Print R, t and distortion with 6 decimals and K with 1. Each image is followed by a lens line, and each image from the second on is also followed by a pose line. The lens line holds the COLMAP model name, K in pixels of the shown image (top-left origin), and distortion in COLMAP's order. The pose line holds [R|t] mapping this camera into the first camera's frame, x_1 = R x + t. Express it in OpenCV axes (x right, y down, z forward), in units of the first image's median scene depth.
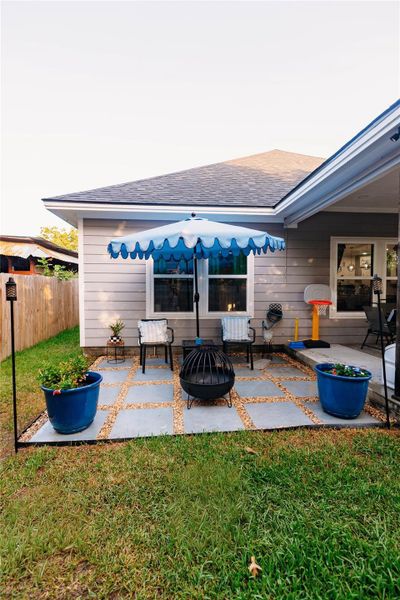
lens RADIAL K [[279.5, 0, 199.6], [0, 279.5, 299.5], [0, 0, 1]] dist [-0.004729, -0.000284]
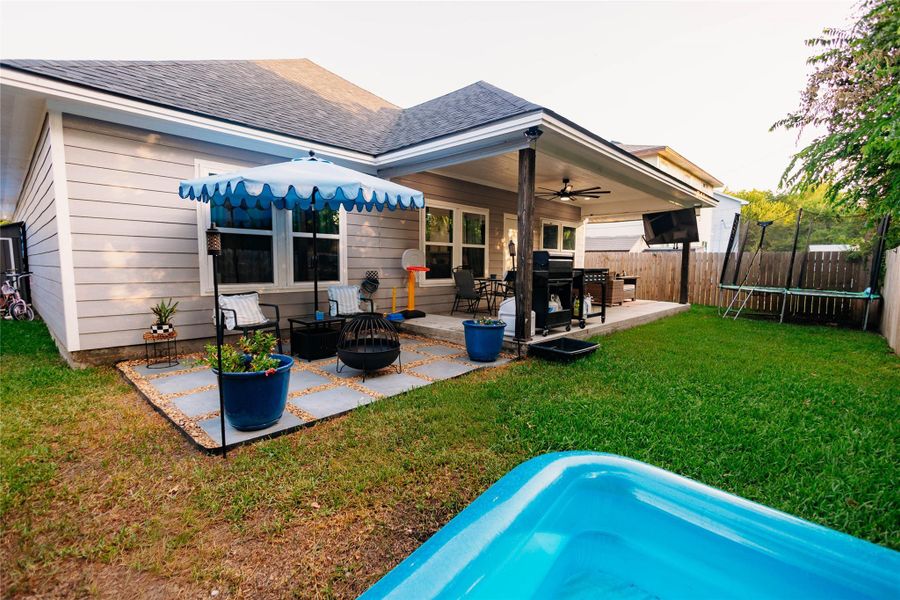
lens RADIAL K [[419.2, 0, 448.7], [0, 419.2, 301.4], [0, 0, 1]] dist [-0.004729, -0.000284]
pose [[0.736760, -0.054716, 0.673937, -0.426577], [0.015344, 0.997817, 0.064236, 0.029665], [-0.675981, -0.036986, 0.735991, -0.098091]]
